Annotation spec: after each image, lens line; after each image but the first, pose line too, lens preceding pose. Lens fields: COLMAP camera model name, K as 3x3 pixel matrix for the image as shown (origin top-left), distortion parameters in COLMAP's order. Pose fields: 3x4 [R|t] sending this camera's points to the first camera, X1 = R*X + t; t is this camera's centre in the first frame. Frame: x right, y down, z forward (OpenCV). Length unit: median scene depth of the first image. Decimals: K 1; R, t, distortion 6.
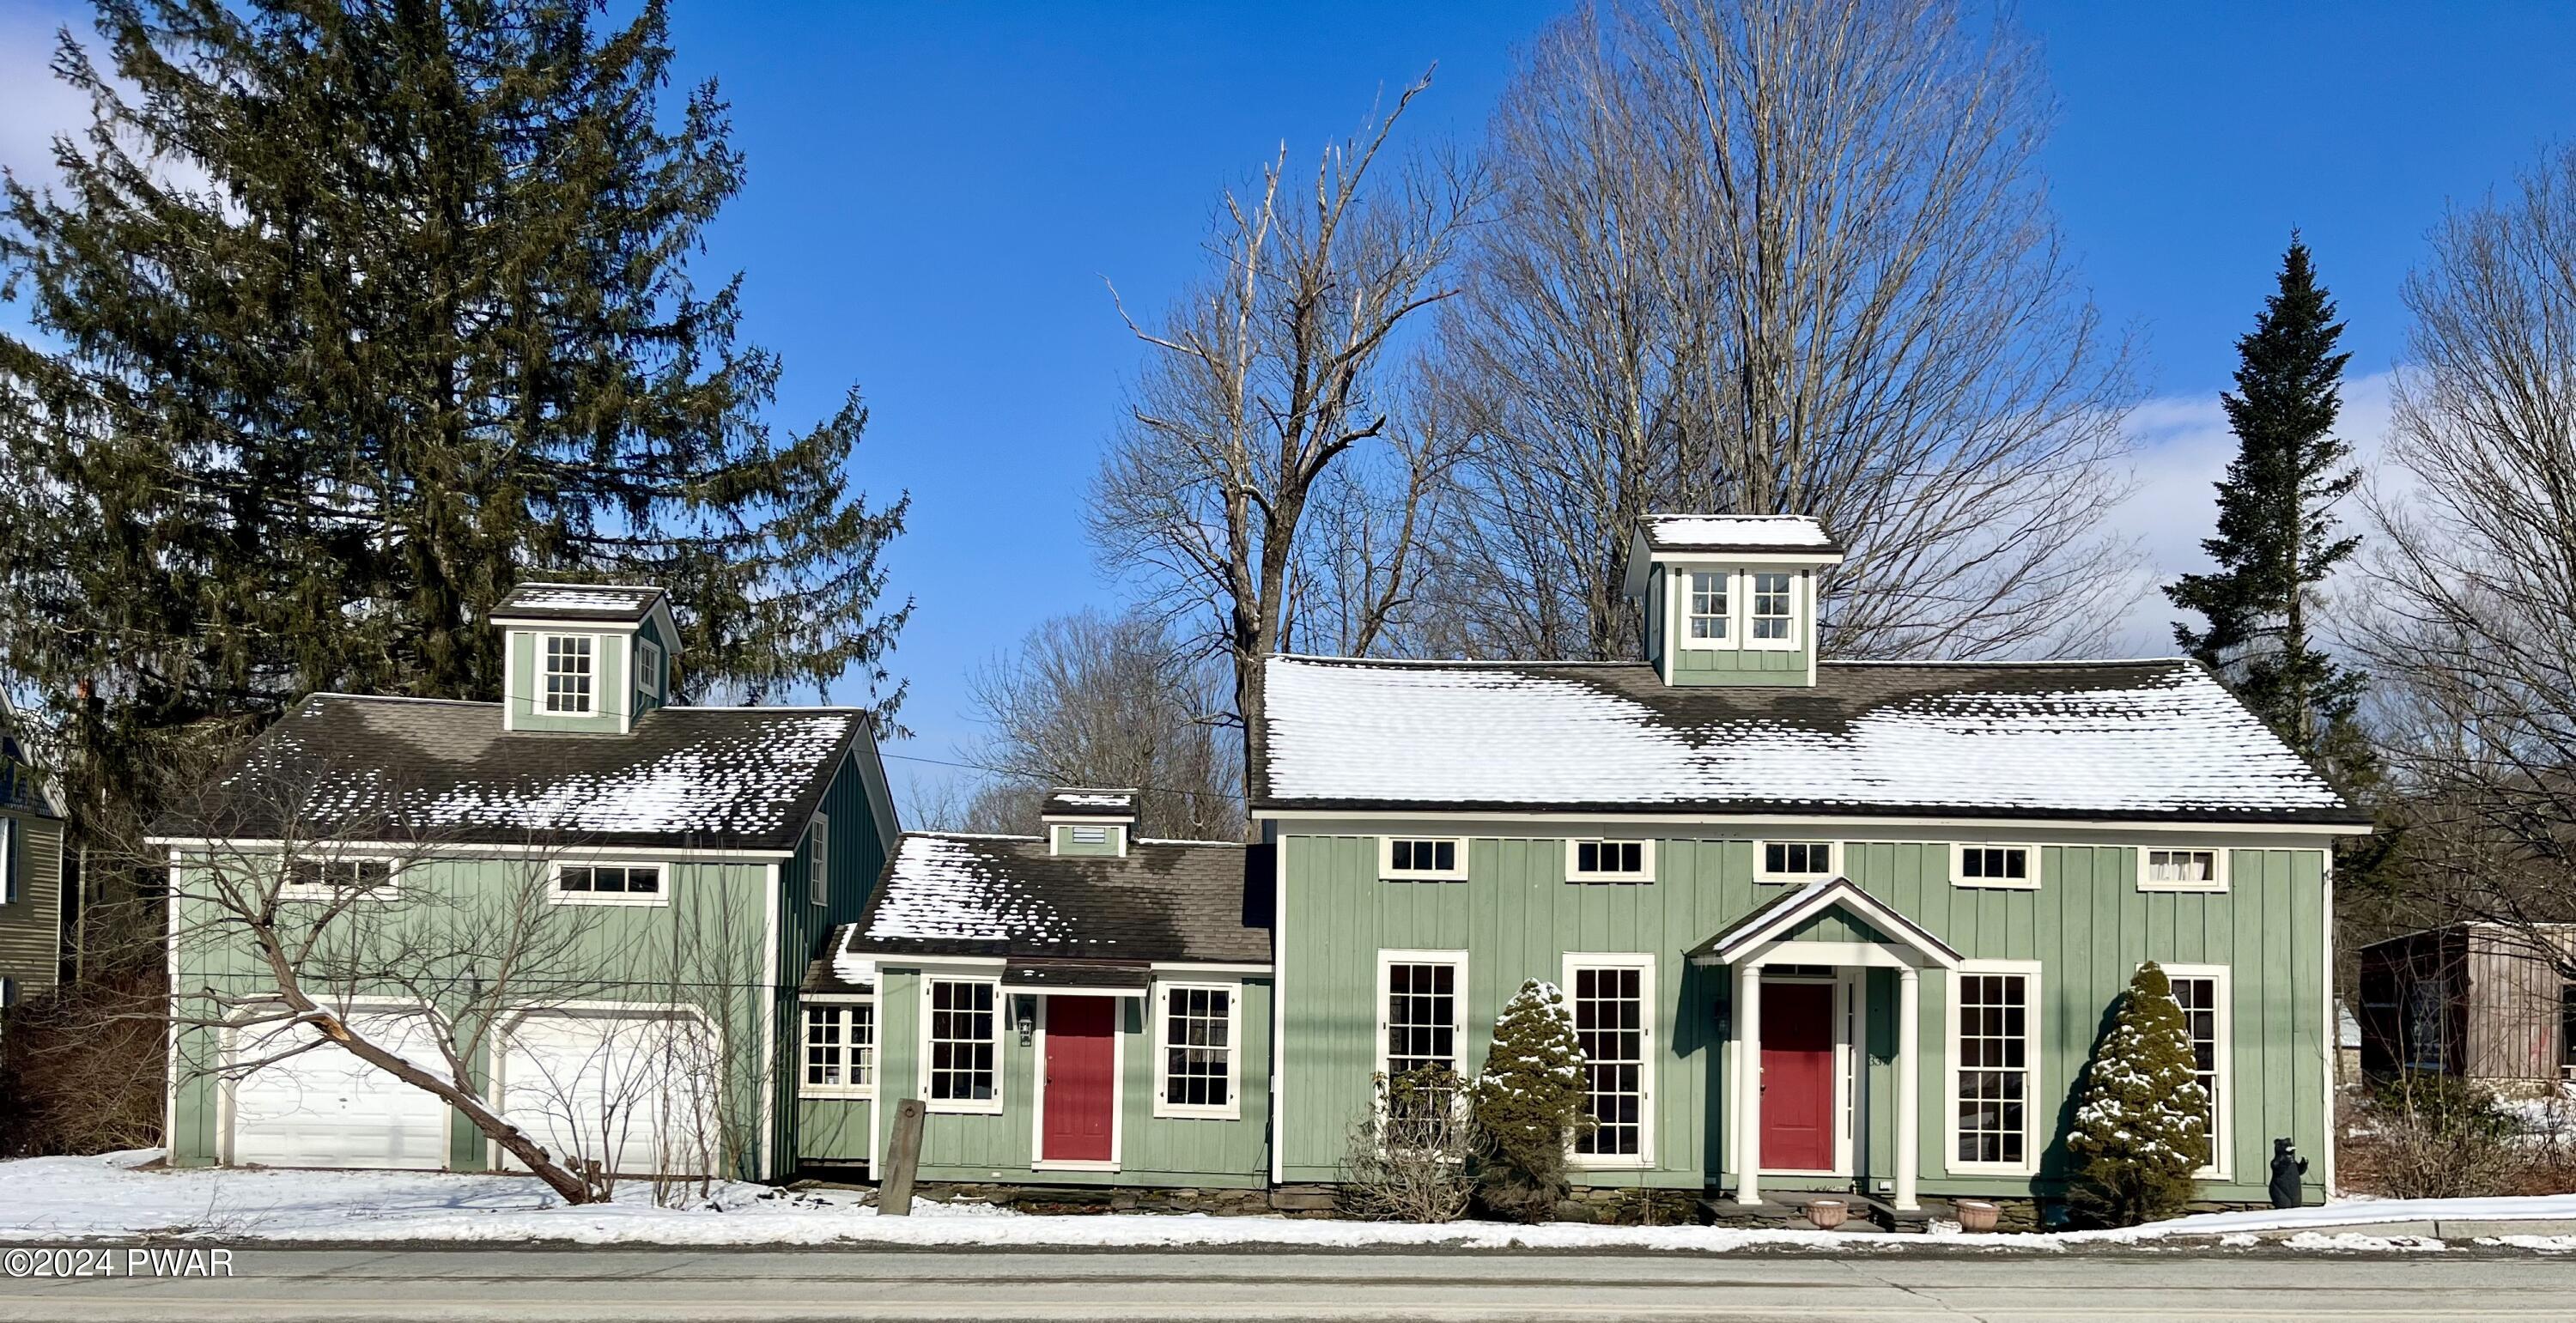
lens RADIAL K [[1970.8, 0, 1292.5], [0, 1970.8, 959.0], [0, 0, 1]] dist [0.018555, -0.003795]
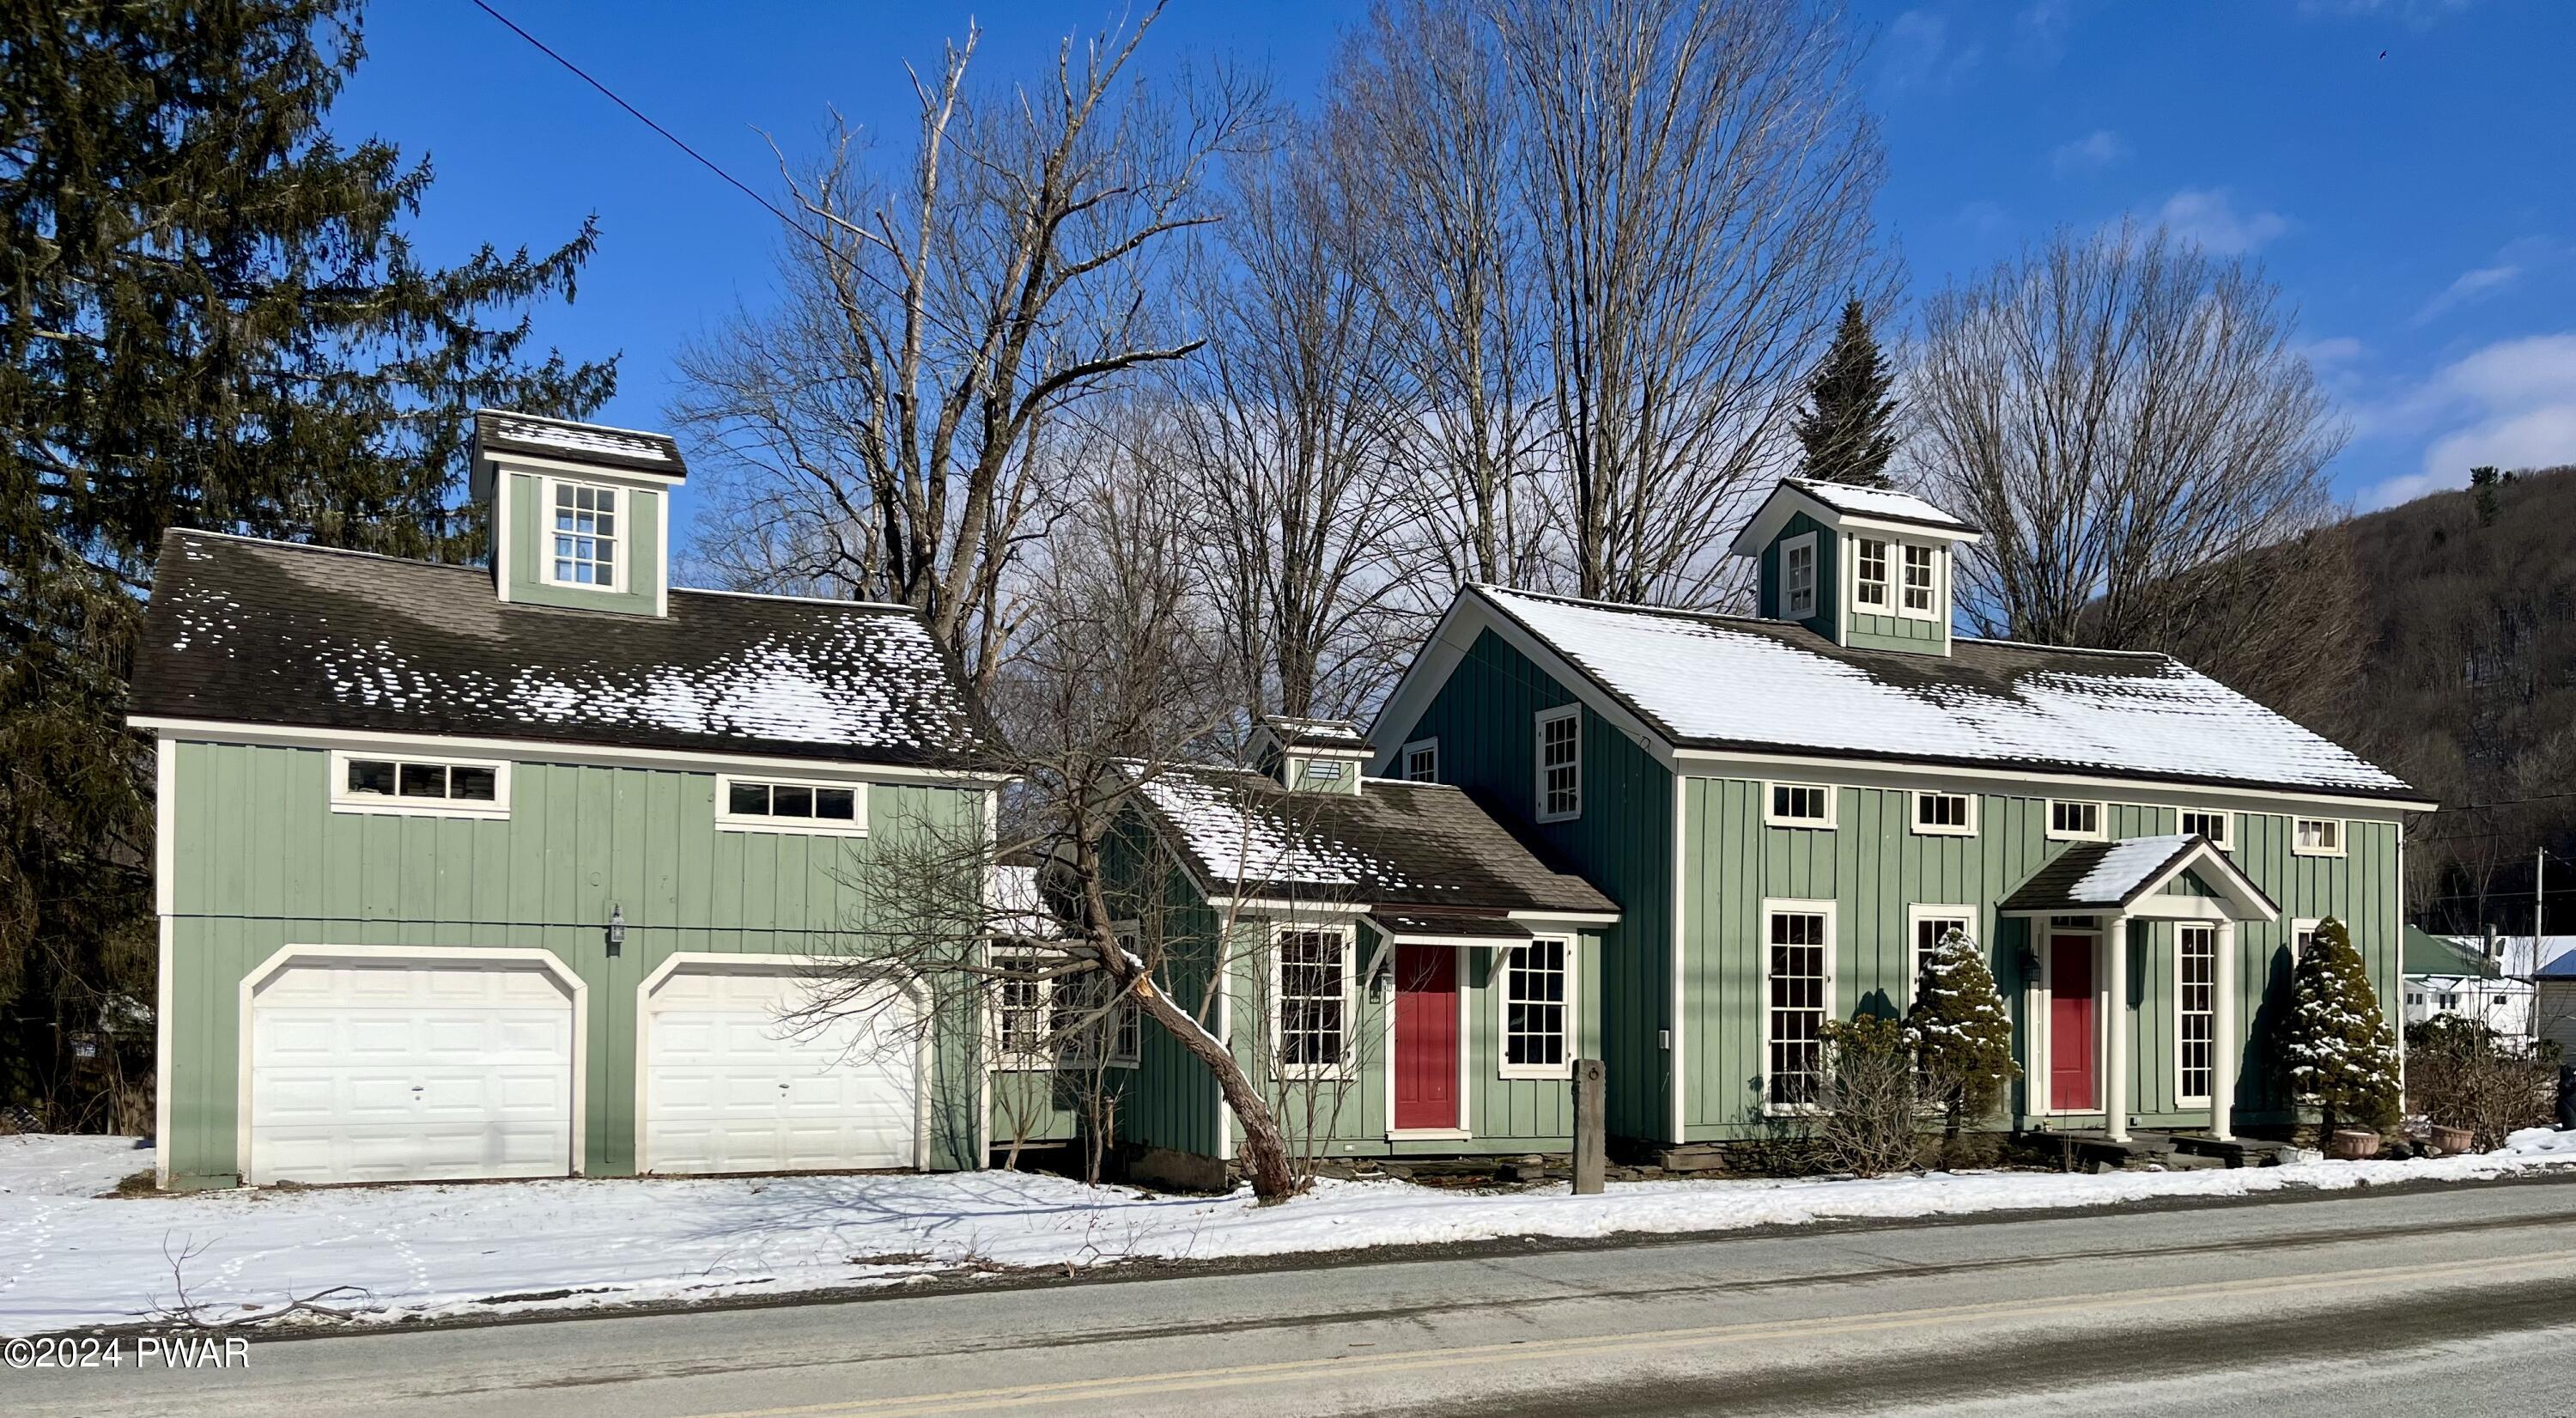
lens RADIAL K [[1939.2, 0, 1282.6], [0, 1939.2, 977.5], [0, 0, 1]] dist [0.004212, 0.000791]
pose [[0.899213, -0.006068, 0.437469, -0.556407], [-0.005762, 0.999653, 0.025710, 0.010312], [-0.437473, -0.025639, 0.898866, 0.232672]]
